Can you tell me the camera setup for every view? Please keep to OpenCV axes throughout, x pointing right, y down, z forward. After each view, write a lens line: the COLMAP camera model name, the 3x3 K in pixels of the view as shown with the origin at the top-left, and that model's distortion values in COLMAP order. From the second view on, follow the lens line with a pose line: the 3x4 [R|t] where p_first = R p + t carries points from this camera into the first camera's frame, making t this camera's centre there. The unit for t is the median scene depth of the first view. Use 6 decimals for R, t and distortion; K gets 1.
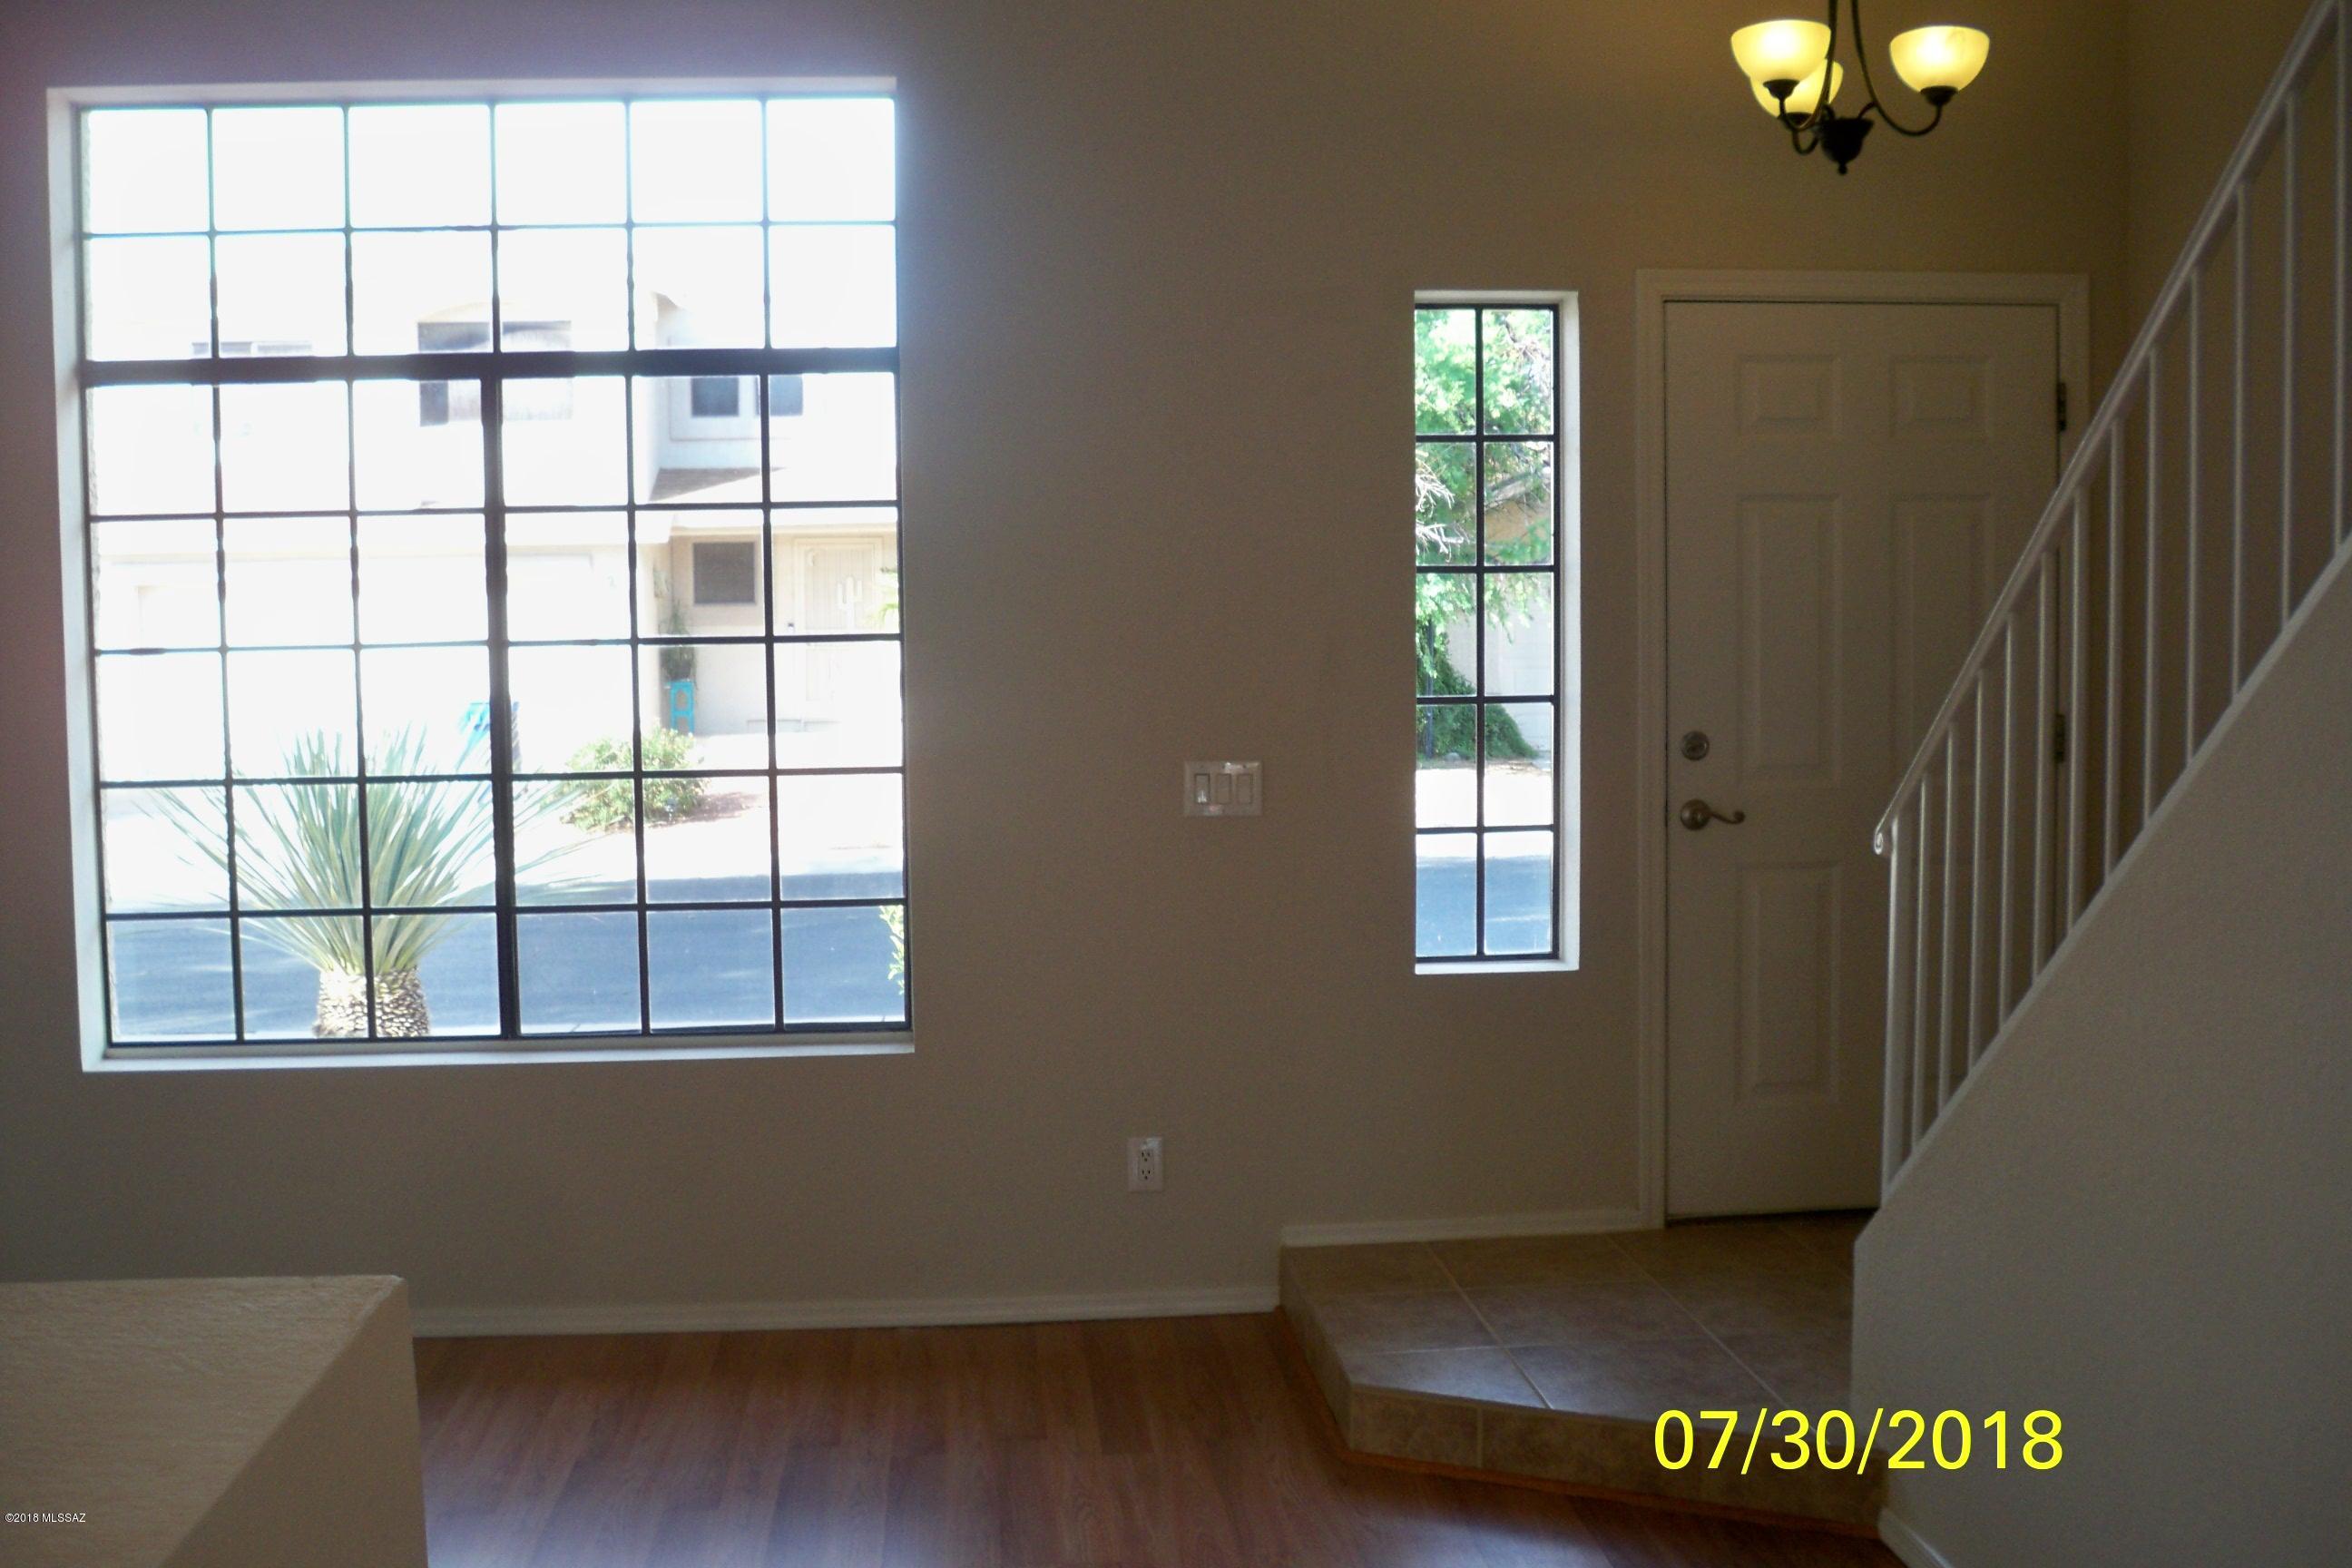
lens RADIAL K [[2387.9, 0, 1173.6], [0, 2387.9, 786.4], [0, 0, 1]] dist [-0.098328, 0.000000]
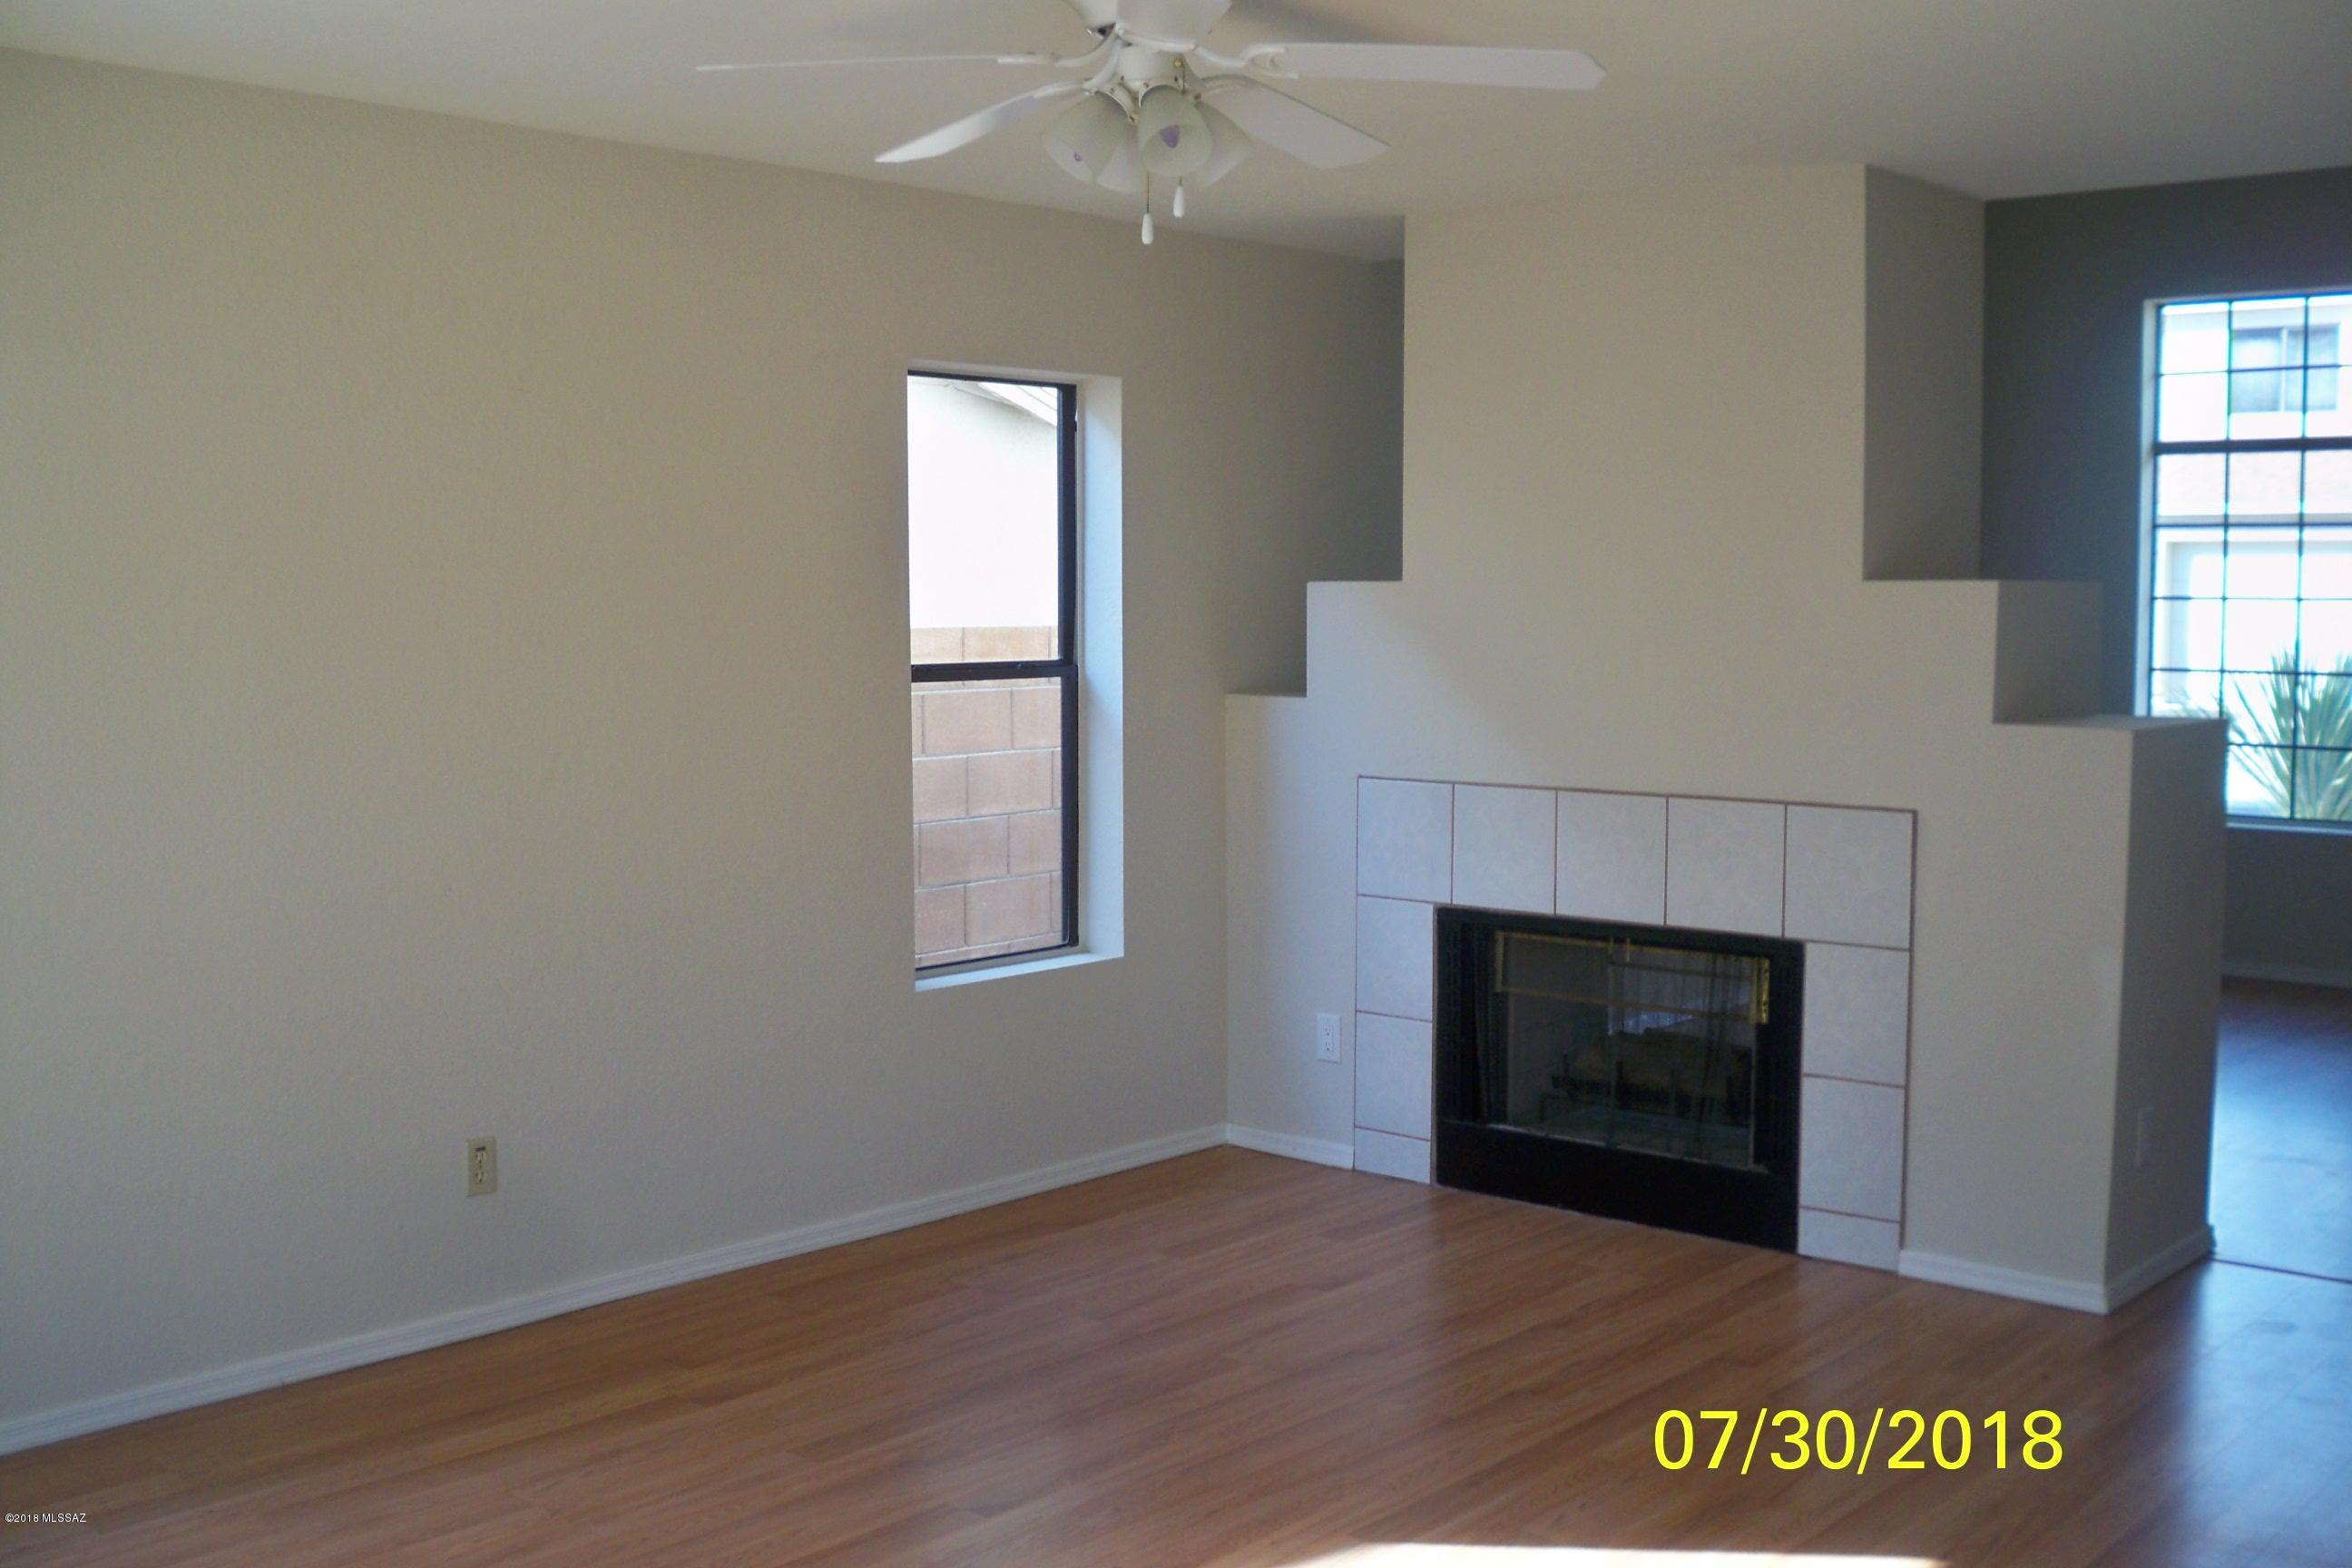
lens RADIAL K [[2387.9, 0, 1174.8], [0, 2387.9, 785.1], [0, 0, 1]] dist [-0.098328, 0.000000]
pose [[0.676777, 0.086841, -0.731048, 0.398182], [-0.051844, 0.996175, 0.070341, 0.000779], [0.734360, -0.009705, 0.678691, -0.860383]]
